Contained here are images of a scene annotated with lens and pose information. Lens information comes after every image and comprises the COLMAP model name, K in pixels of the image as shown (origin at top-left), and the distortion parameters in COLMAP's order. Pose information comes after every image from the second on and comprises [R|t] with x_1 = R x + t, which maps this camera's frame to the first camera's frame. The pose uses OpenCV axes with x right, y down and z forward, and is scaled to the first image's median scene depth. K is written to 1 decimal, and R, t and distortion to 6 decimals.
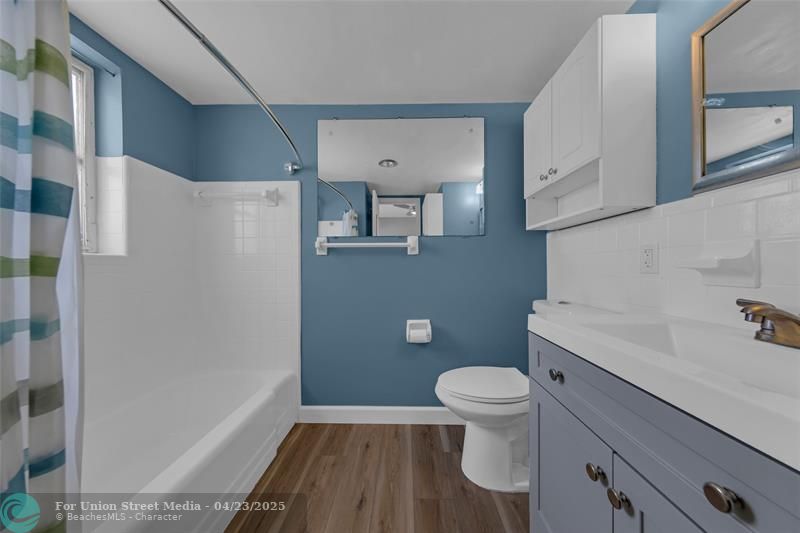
lens RADIAL K [[252.6, 0, 400.8], [0, 252.6, 268.0], [0, 0, 1]] dist [0.000894, -0.000005]
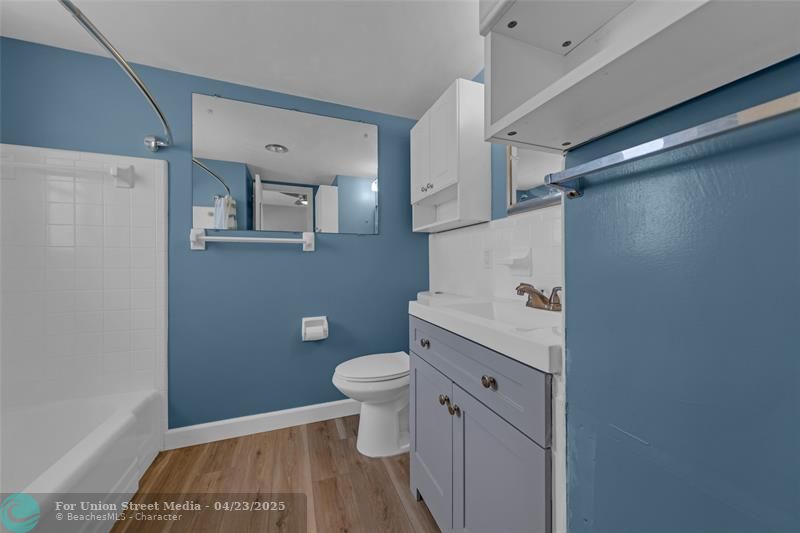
lens RADIAL K [[294.6, 0, 401.7], [0, 294.6, 259.8], [0, 0, 1]] dist [0.002148, -0.000024]
pose [[0.926951, 0.005350, 0.375145, -0.051495], [0.001470, 0.999839, -0.017890, 0.001951], [-0.375180, 0.017134, 0.926793, -0.221199]]
